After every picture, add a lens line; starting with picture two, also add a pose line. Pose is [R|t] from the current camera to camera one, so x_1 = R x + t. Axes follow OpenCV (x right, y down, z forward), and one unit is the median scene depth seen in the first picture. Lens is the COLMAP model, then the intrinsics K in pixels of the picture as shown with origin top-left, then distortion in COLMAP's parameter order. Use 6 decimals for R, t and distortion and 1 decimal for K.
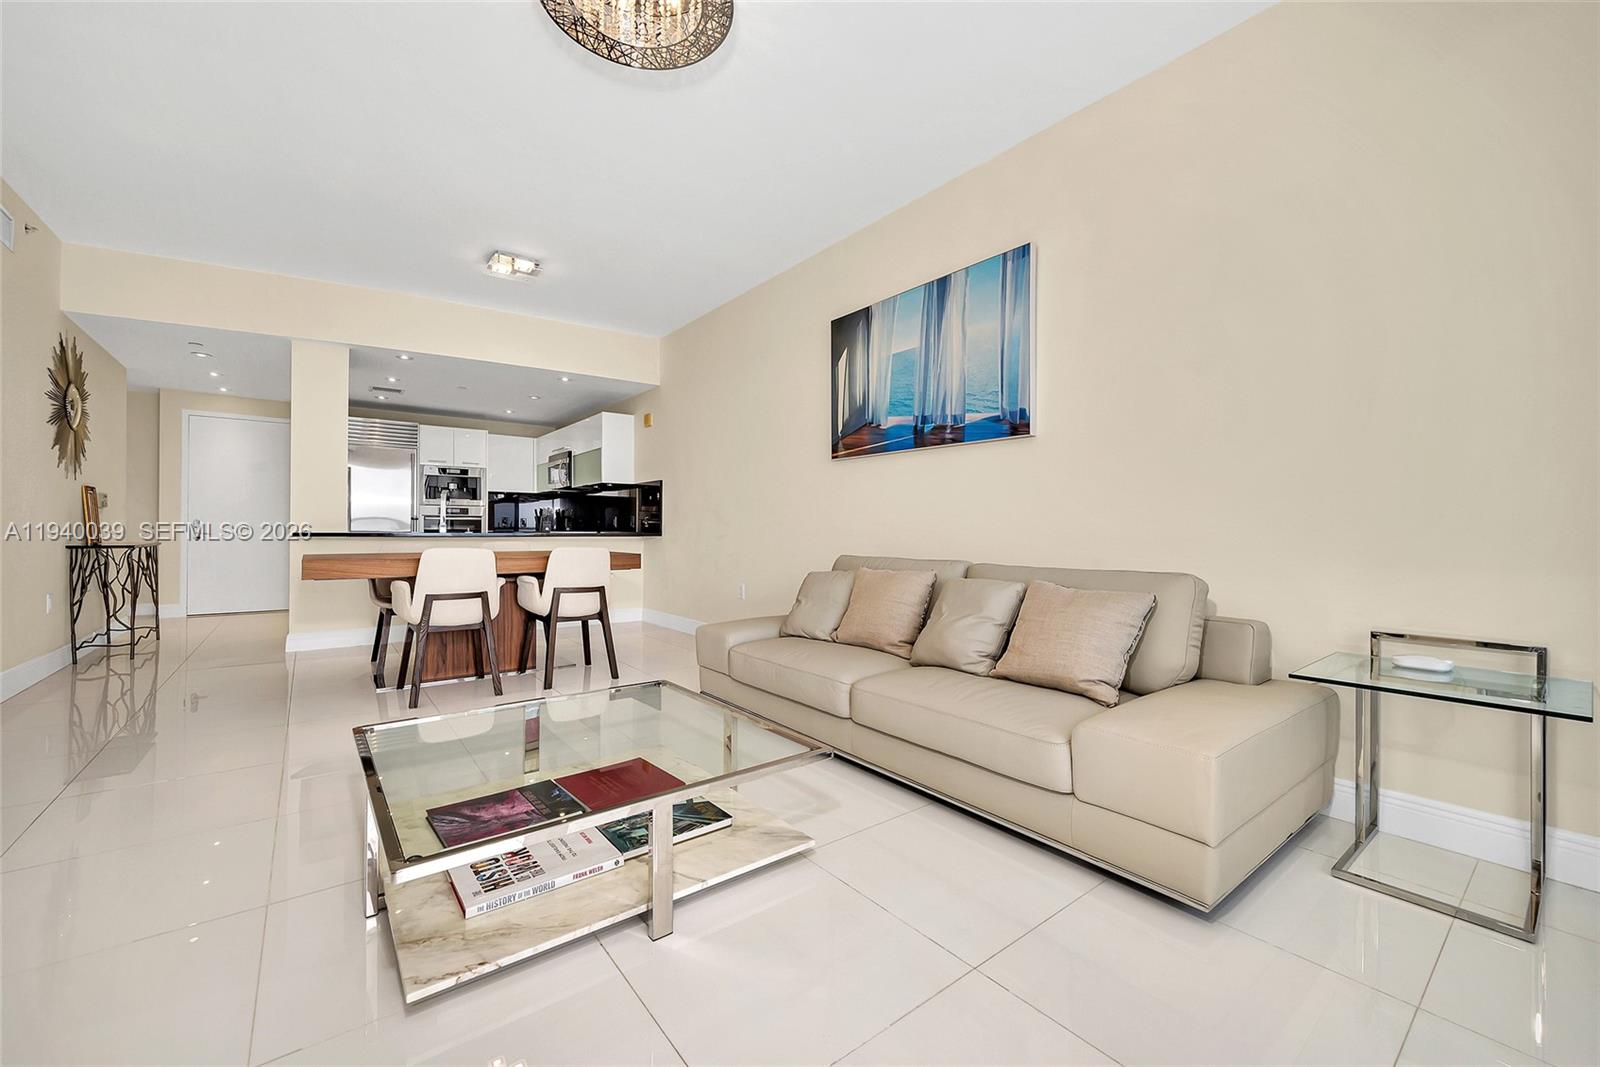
lens RADIAL K [[637.2, 0, 803.7], [0, 637.2, 529.6], [0, 0, 1]] dist [0.000053, 0.000035]
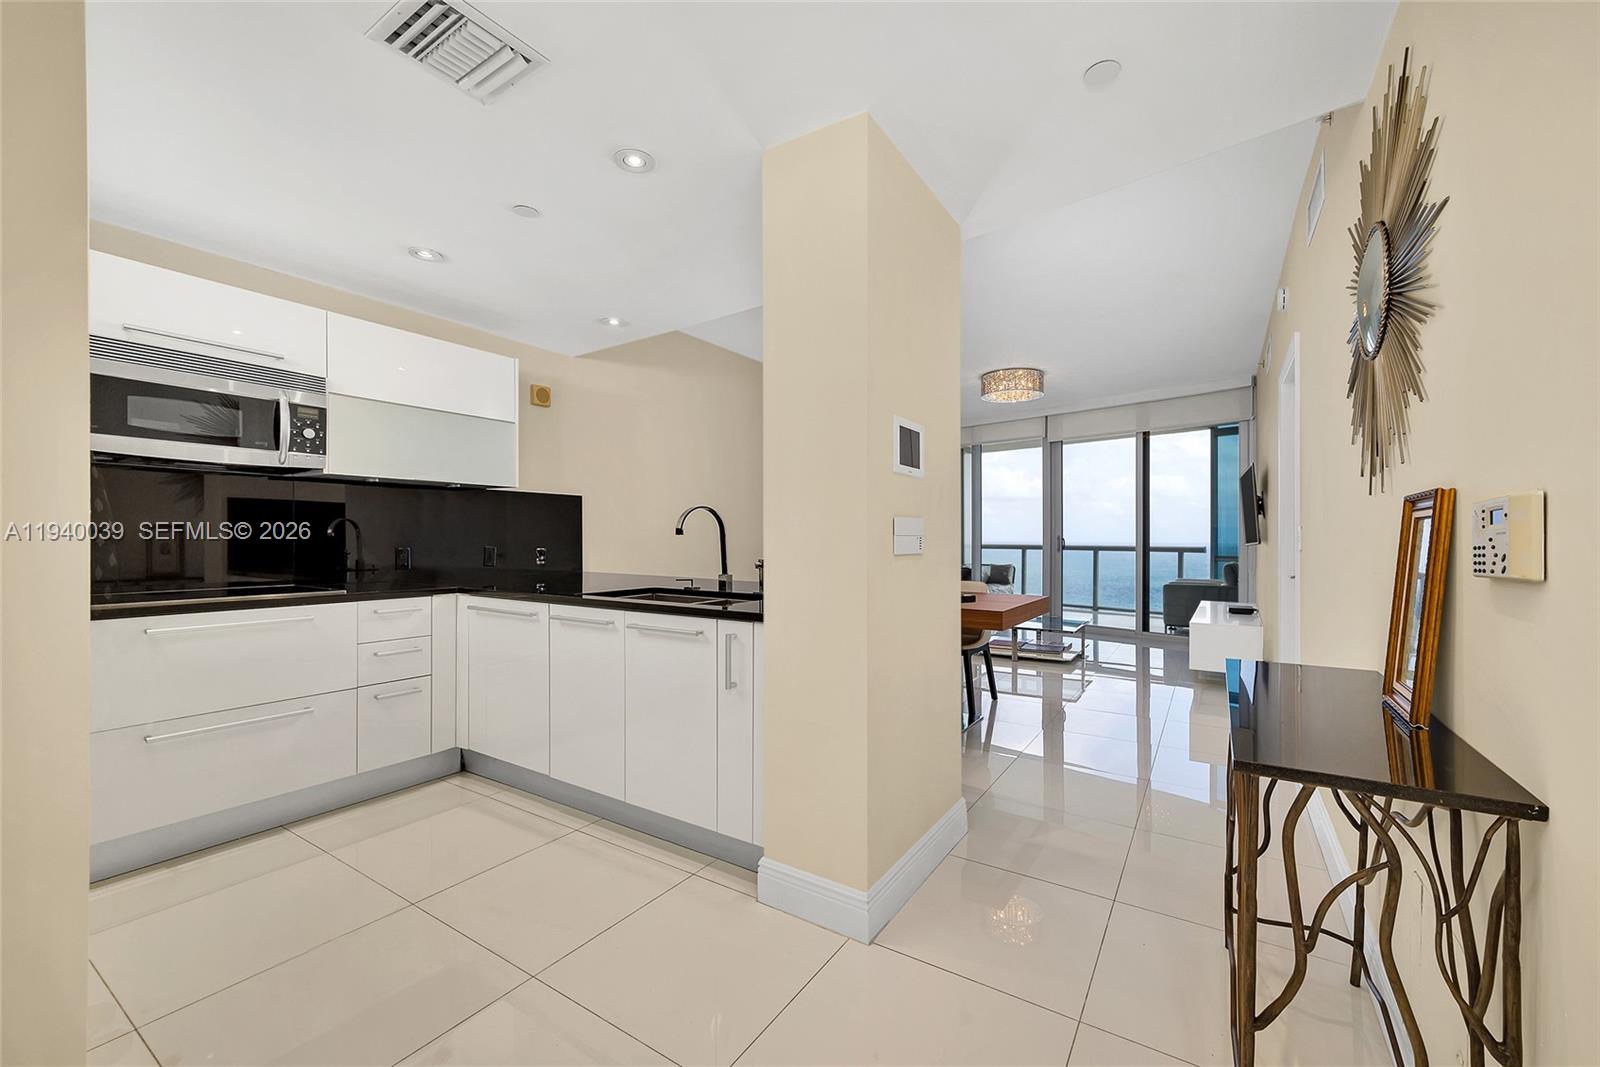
lens RADIAL K [[645.5, 0, 807.0], [0, 645.5, 537.8], [0, 0, 1]] dist [0.001241, 0.000098]
pose [[-0.339787, -0.003665, 0.940495, -1.505993], [-0.005751, 0.999982, 0.001819, -0.053819], [-0.940485, -0.004791, -0.339802, 1.551351]]
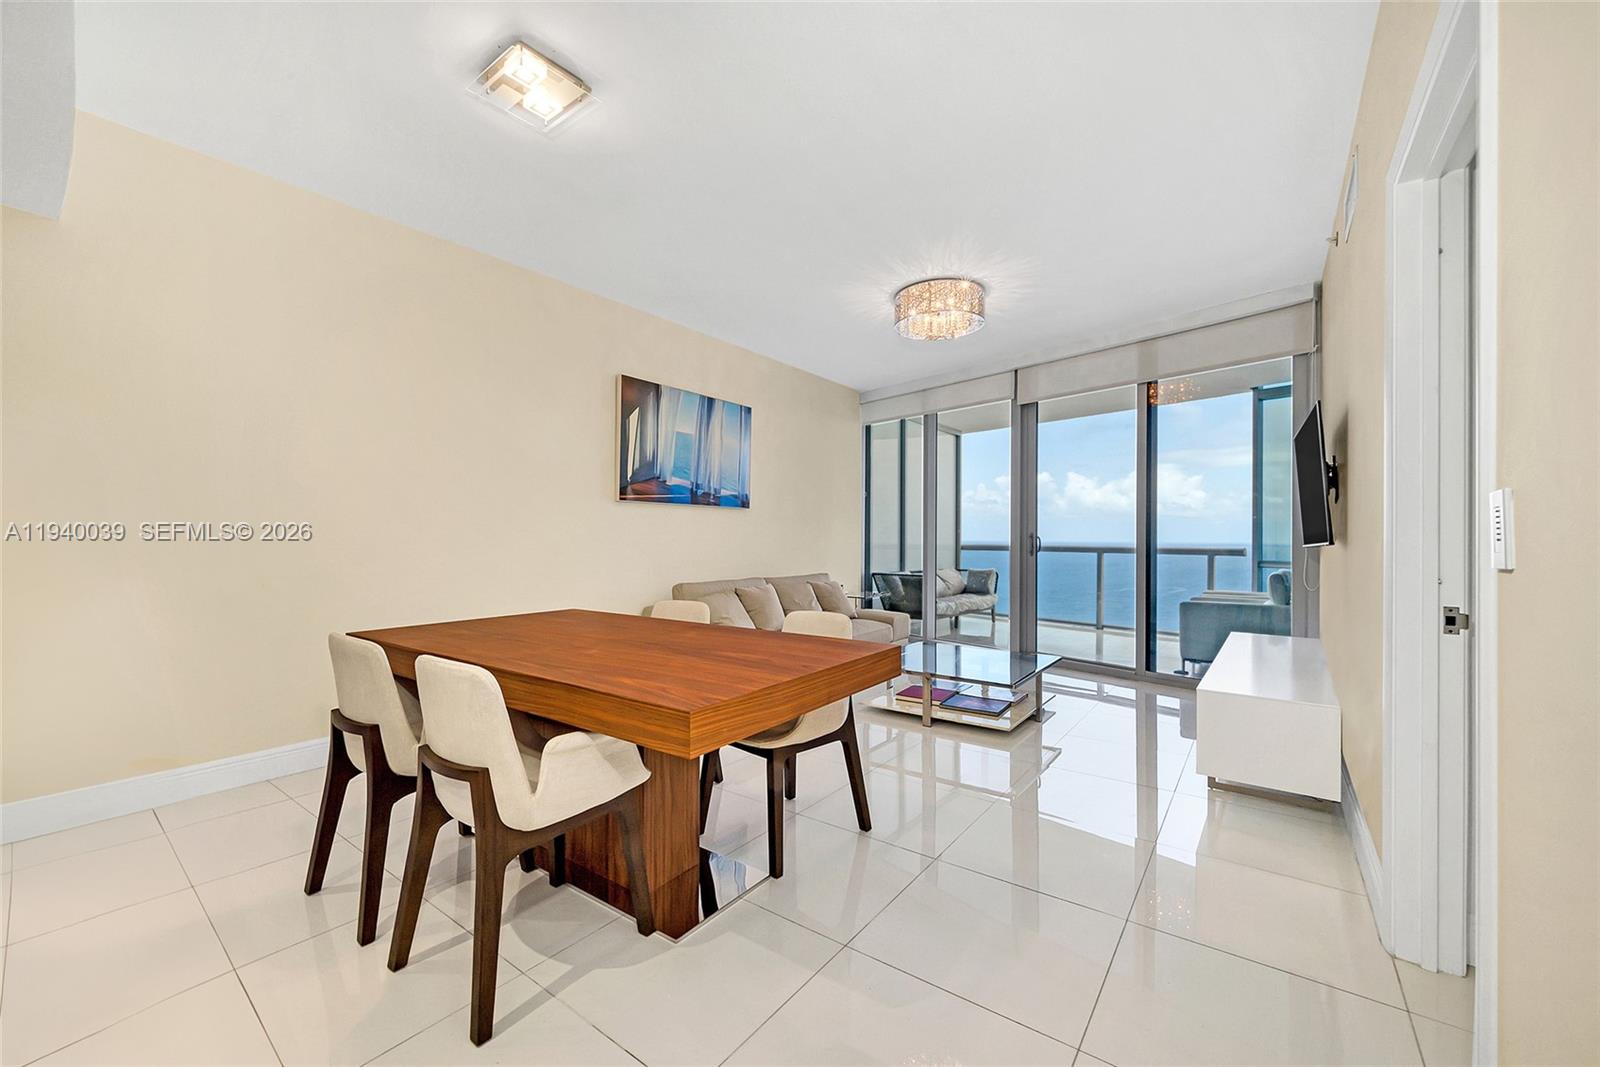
lens RADIAL K [[647.1, 0, 784.9], [0, 647.1, 538.4], [0, 0, 1]] dist [-0.000907, -0.000101]
pose [[-0.266979, -0.005963, 0.963684, -1.140528], [-0.005282, 0.999975, 0.004725, -0.052601], [-0.963688, -0.003828, -0.267004, 1.054750]]
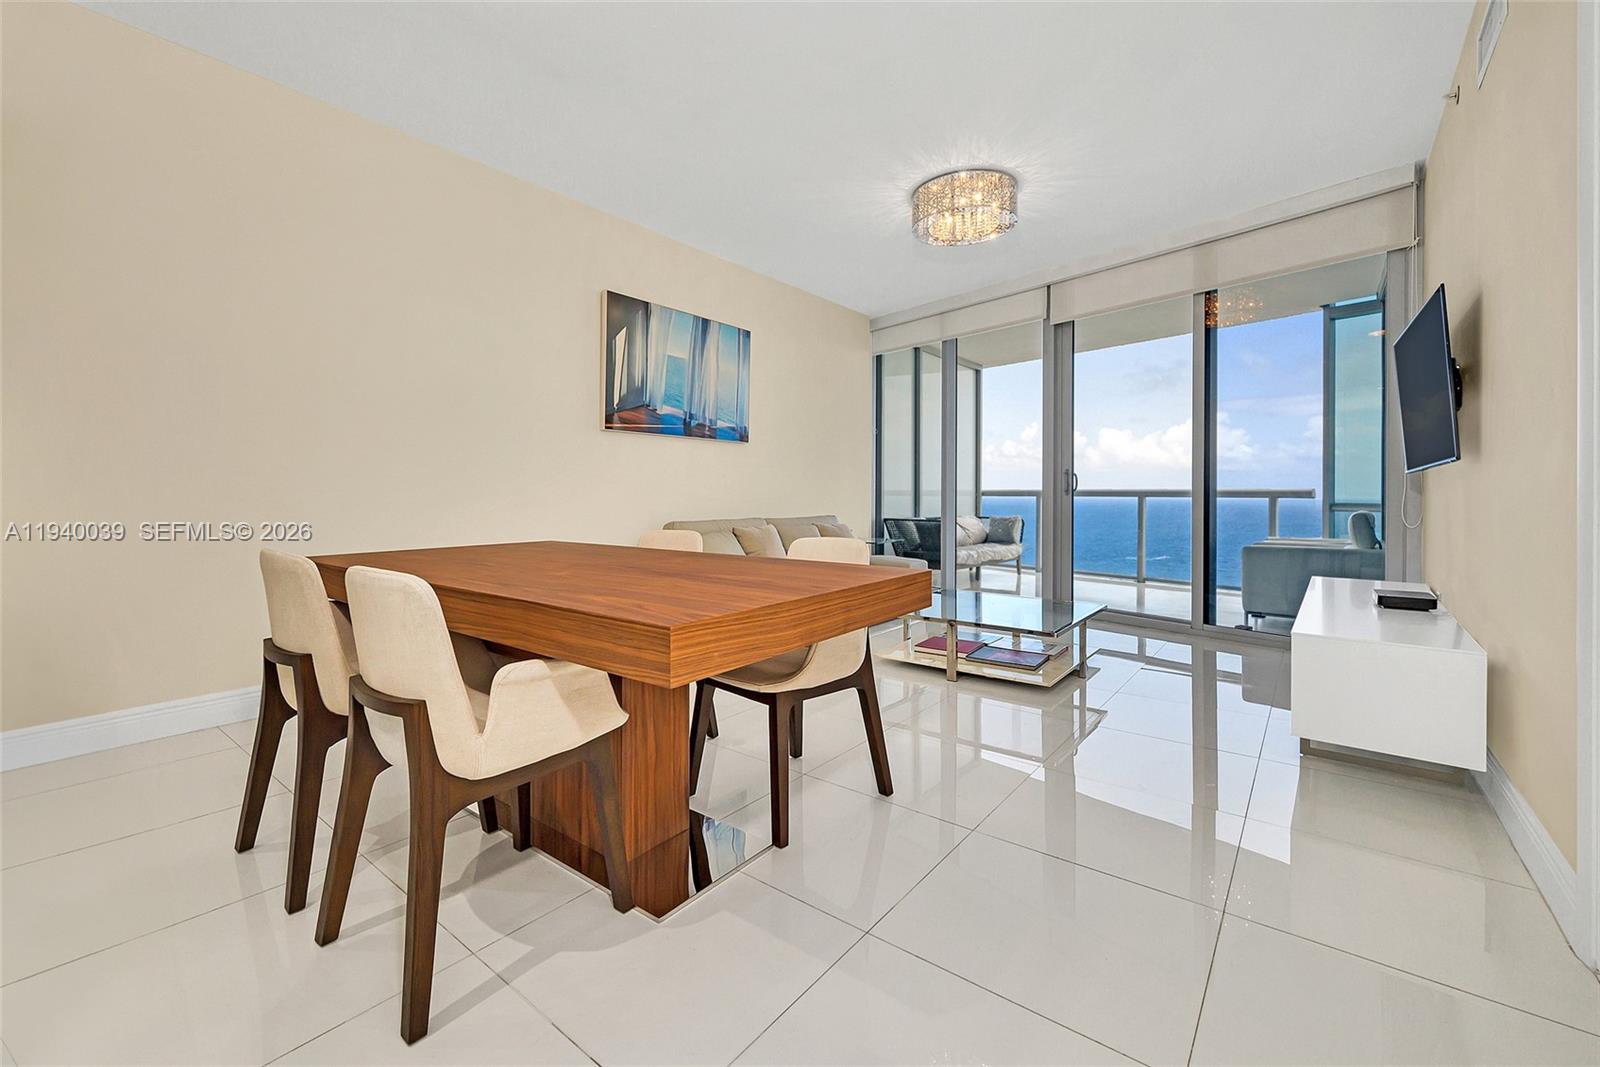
lens RADIAL K [[683.7, 0, 749.5], [0, 683.7, 496.2], [0, 0, 1]] dist [-0.000609, -0.000226]
pose [[-0.214529, -0.008761, 0.976678, -1.078798], [-0.003020, 0.999961, 0.008306, -0.015646], [-0.976713, -0.001168, -0.214547, 1.040009]]
